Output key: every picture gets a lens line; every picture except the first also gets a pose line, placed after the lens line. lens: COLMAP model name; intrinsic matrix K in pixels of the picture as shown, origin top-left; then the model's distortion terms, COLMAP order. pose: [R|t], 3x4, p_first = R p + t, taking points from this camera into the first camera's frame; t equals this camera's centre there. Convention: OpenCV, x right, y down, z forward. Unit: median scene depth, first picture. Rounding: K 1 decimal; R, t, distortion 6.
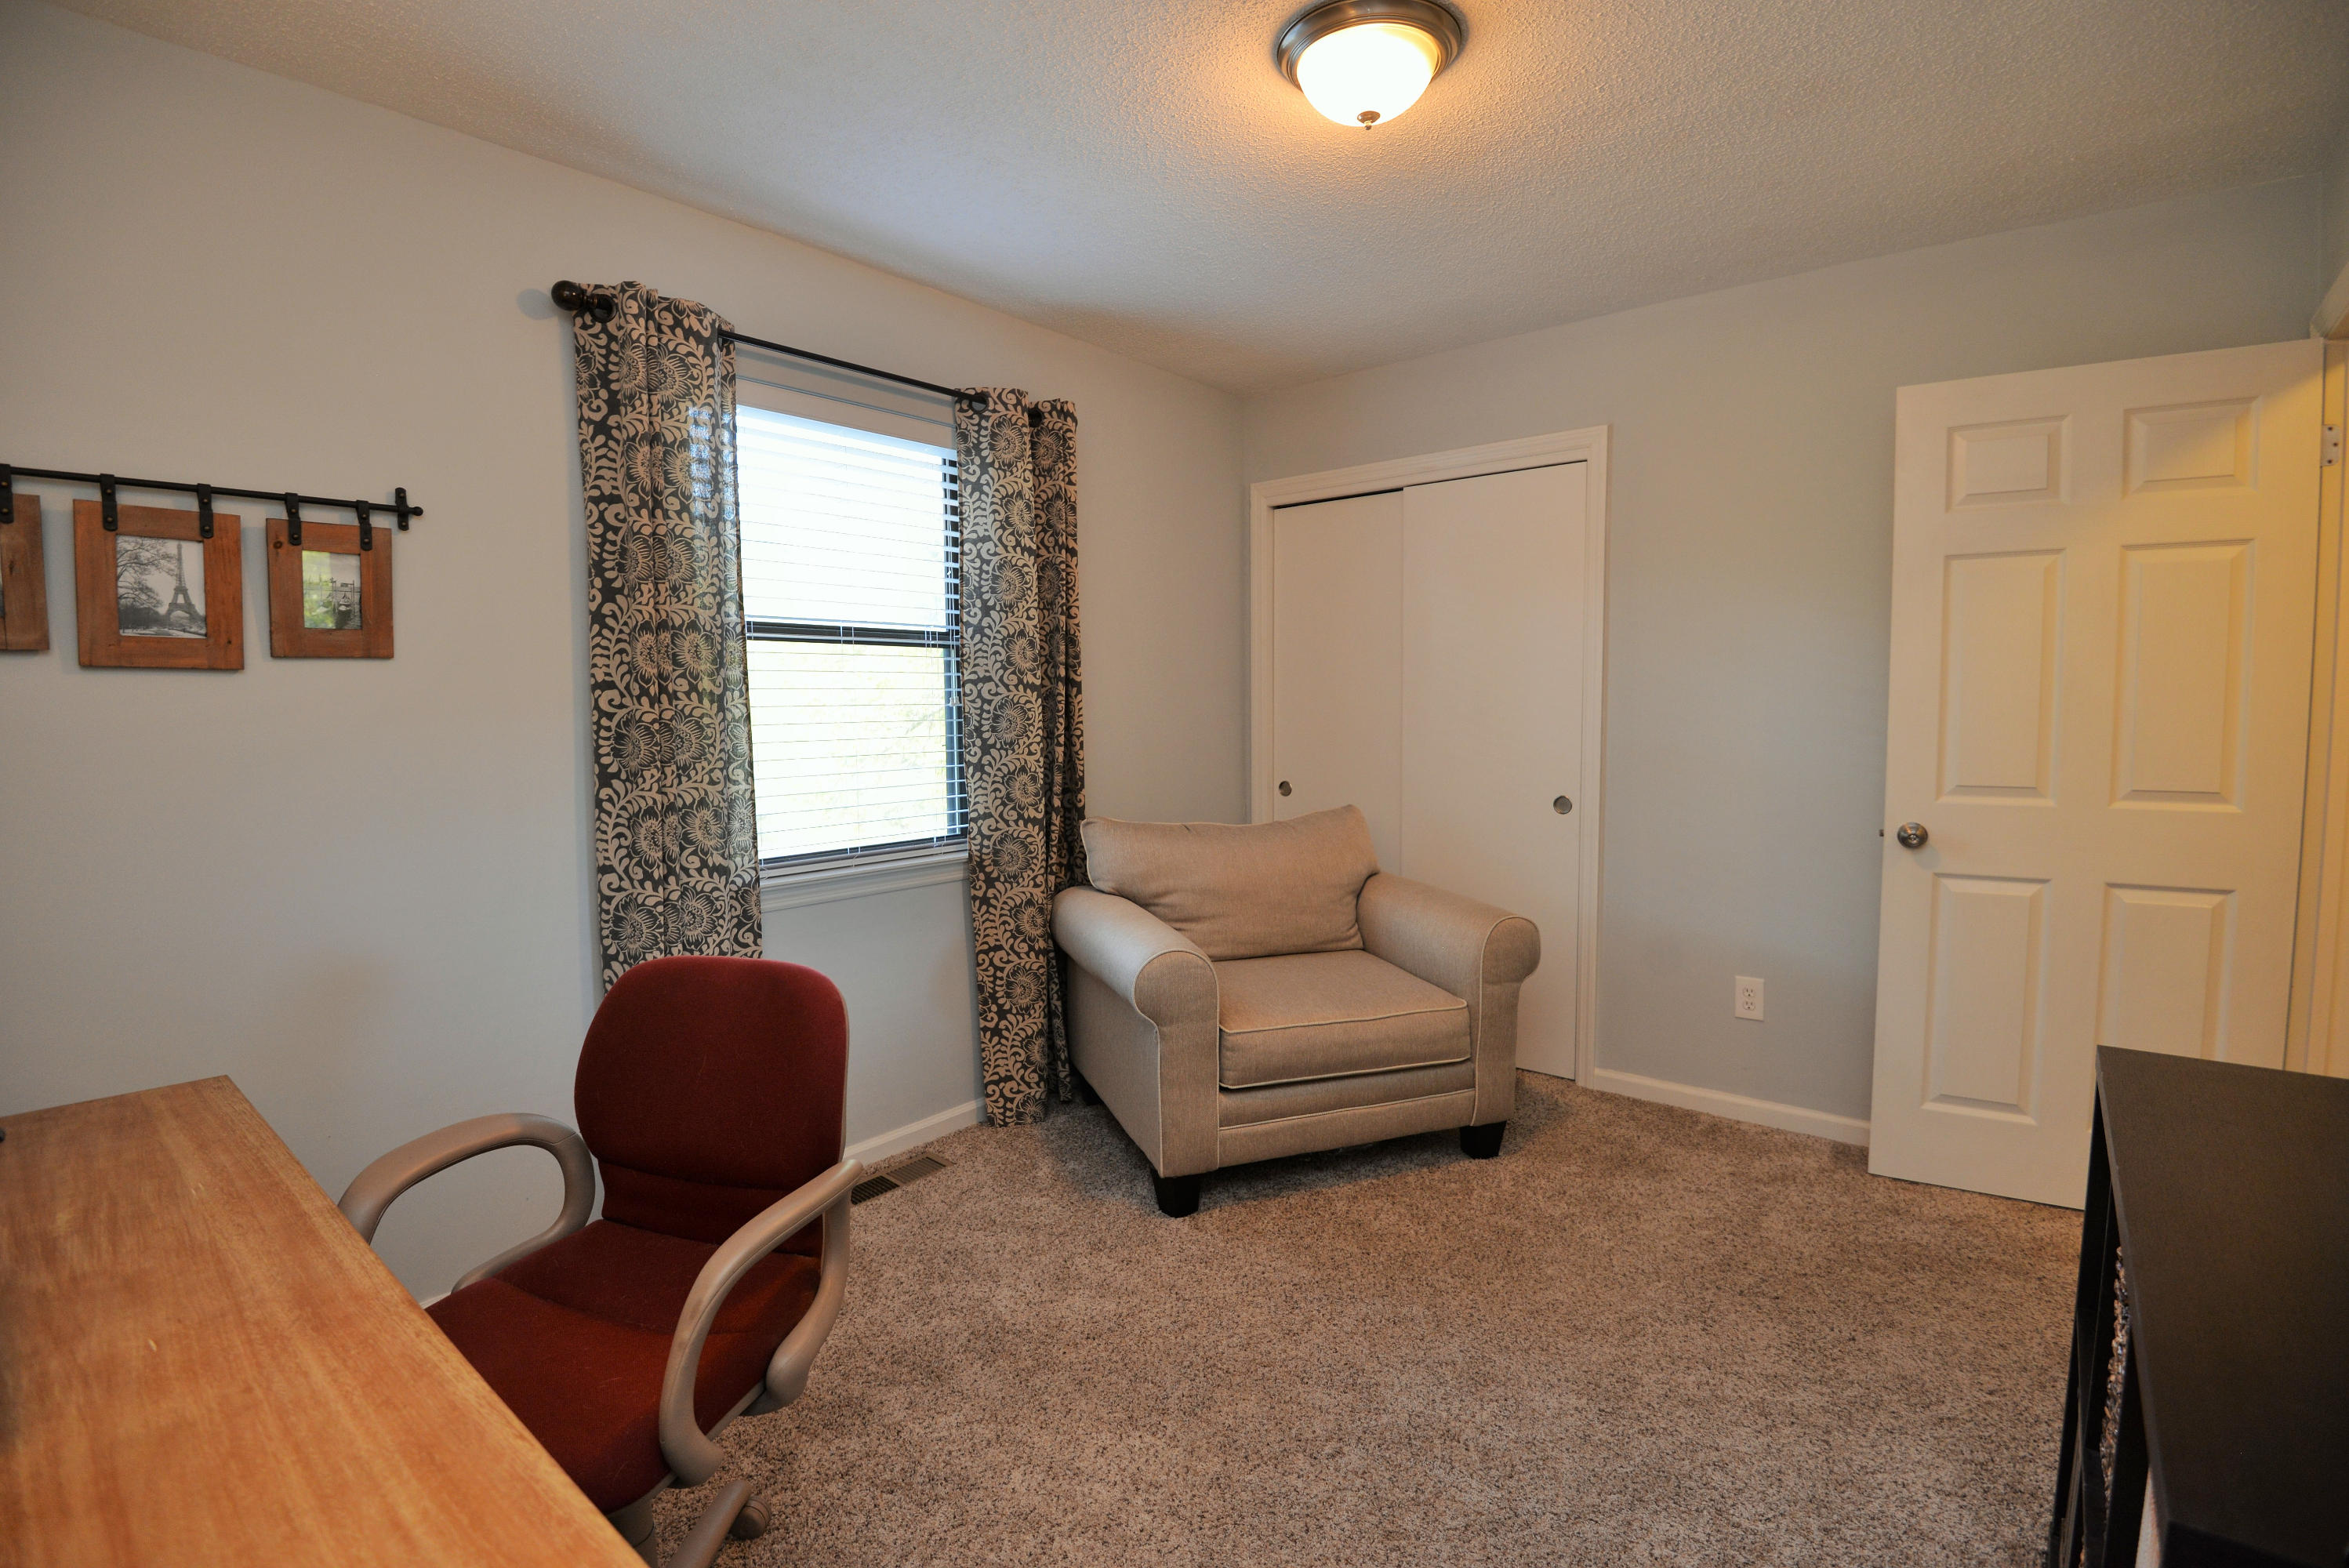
lens RADIAL K [[1077.3, 0, 1177.2], [0, 1077.3, 782.3], [0, 0, 1]] dist [-0.026114, -0.005359]
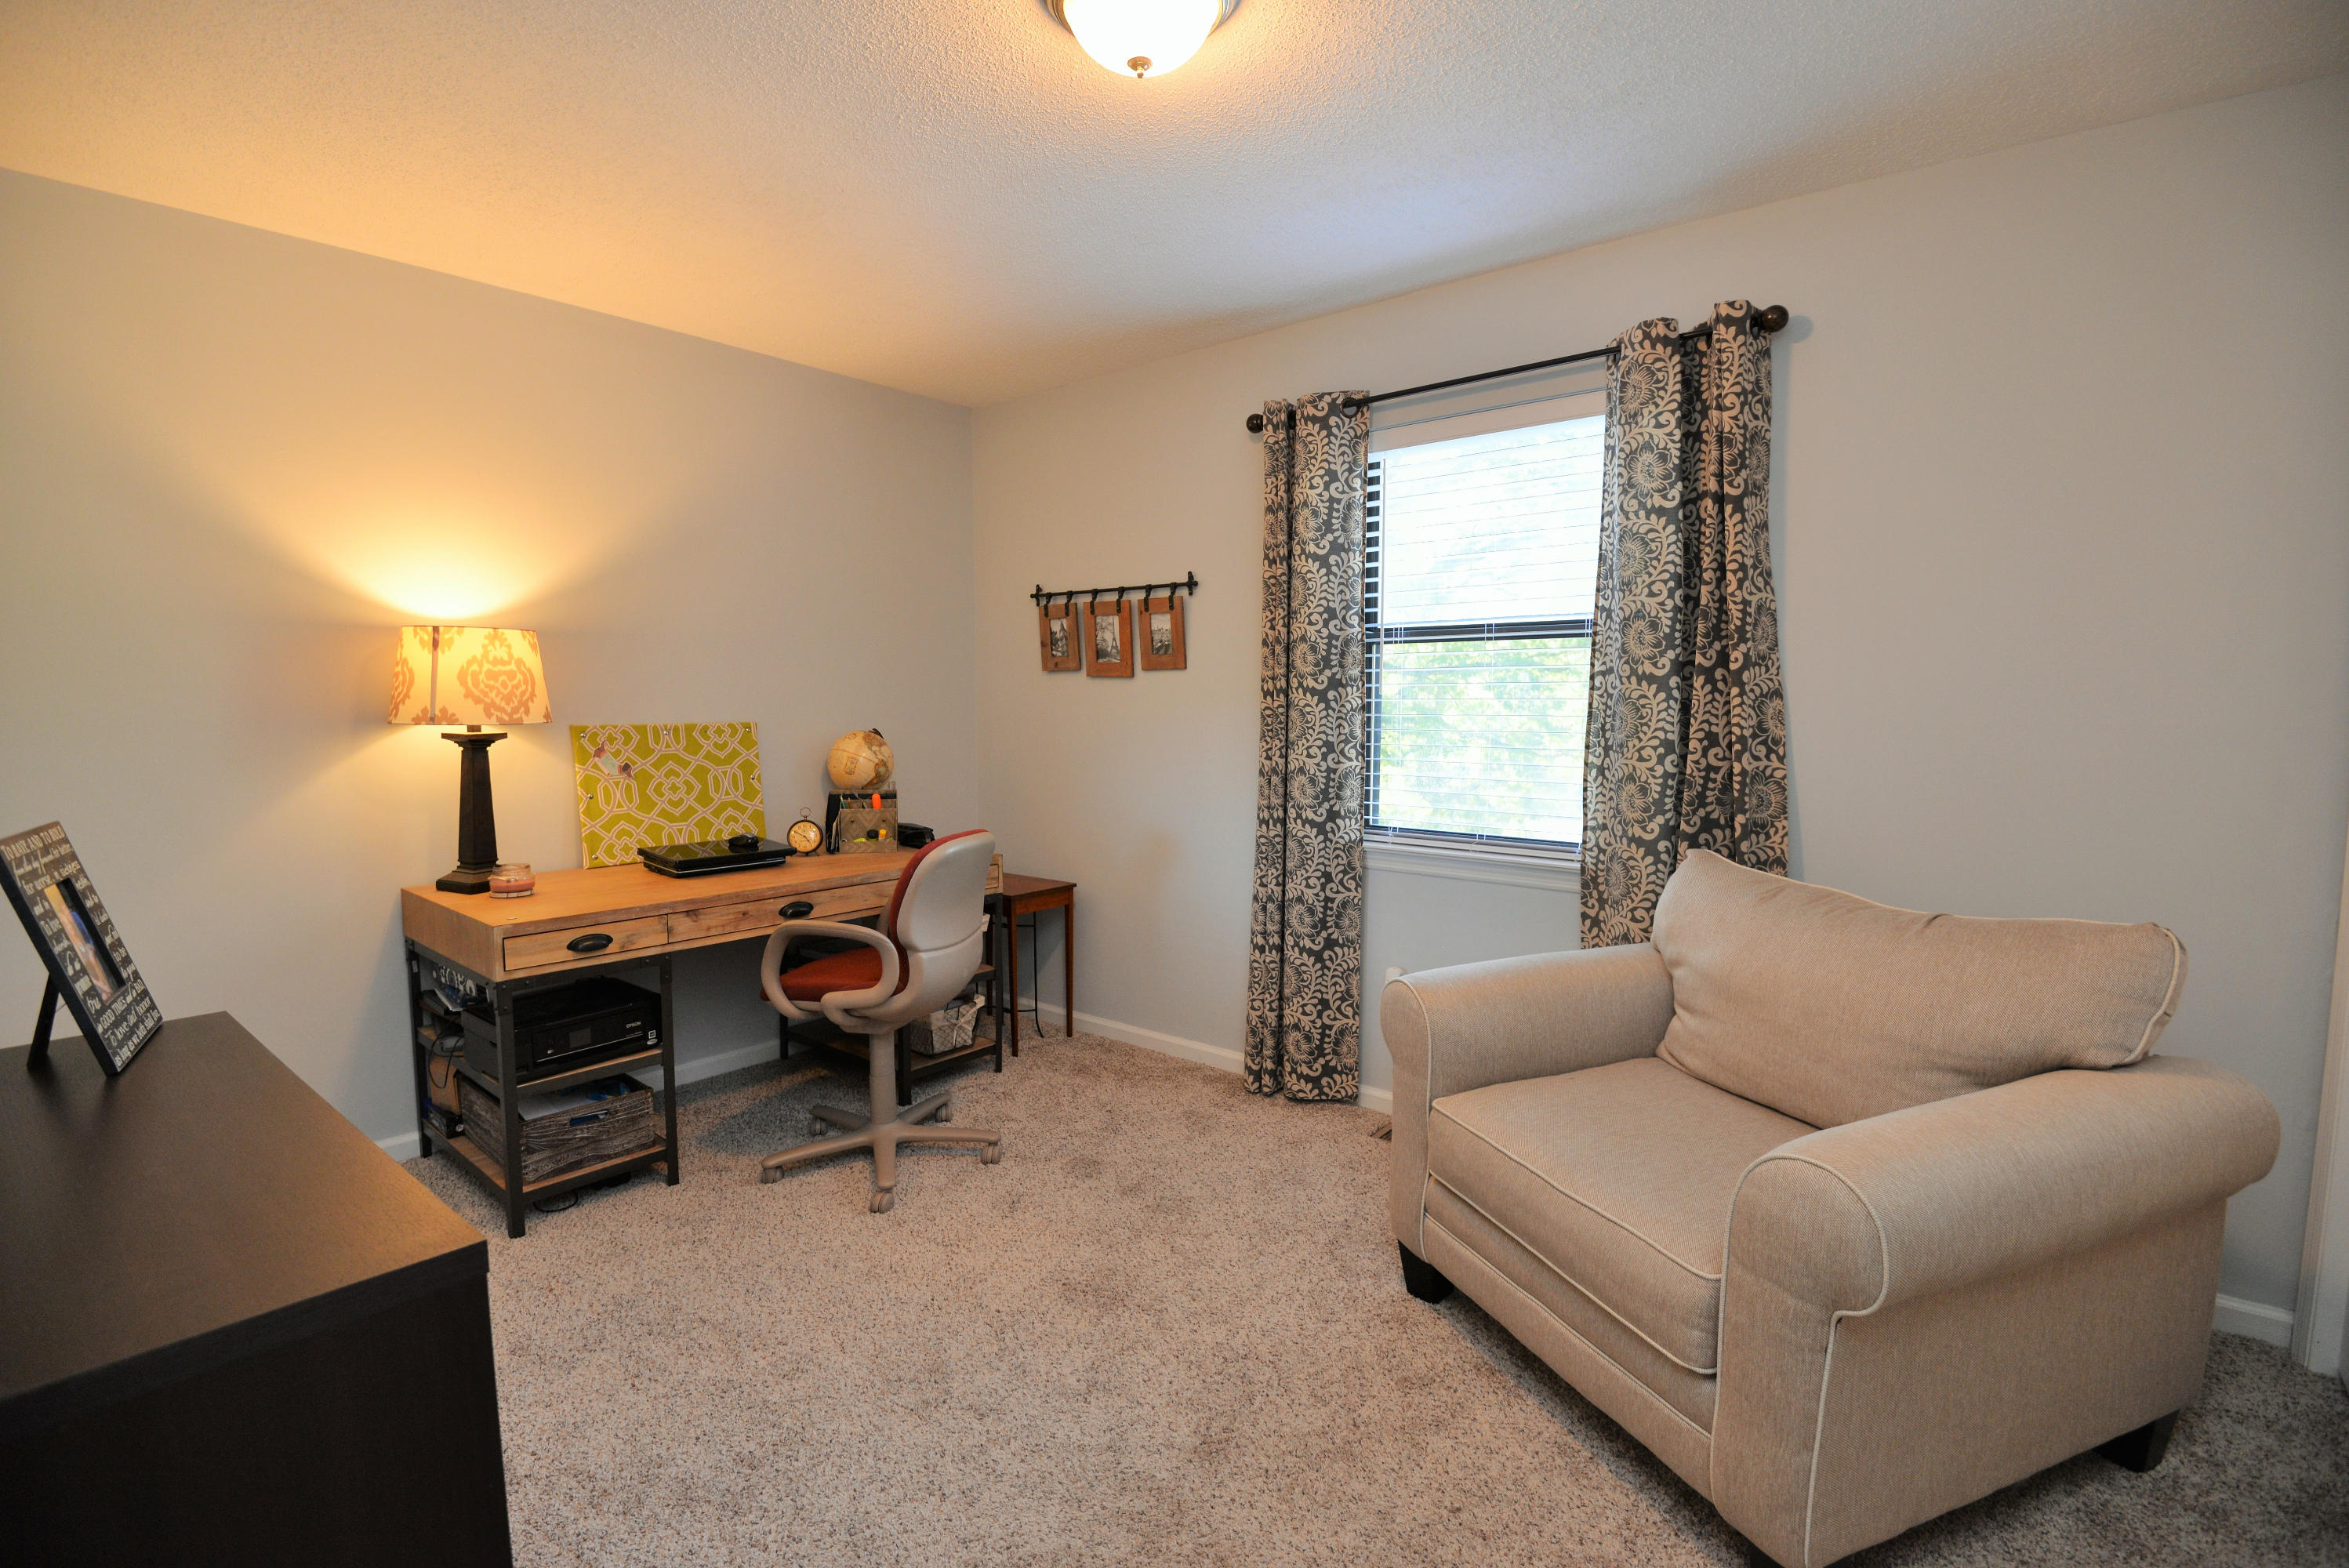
lens RADIAL K [[1077.3, 0, 1176.2], [0, 1077.3, 795.6], [0, 0, 1]] dist [-0.026114, -0.005359]
pose [[-0.007683, 0.091714, -0.995756, 1.057050], [-0.081537, 0.992412, 0.092035, -0.070490], [0.996641, 0.081898, -0.000146, 0.993825]]
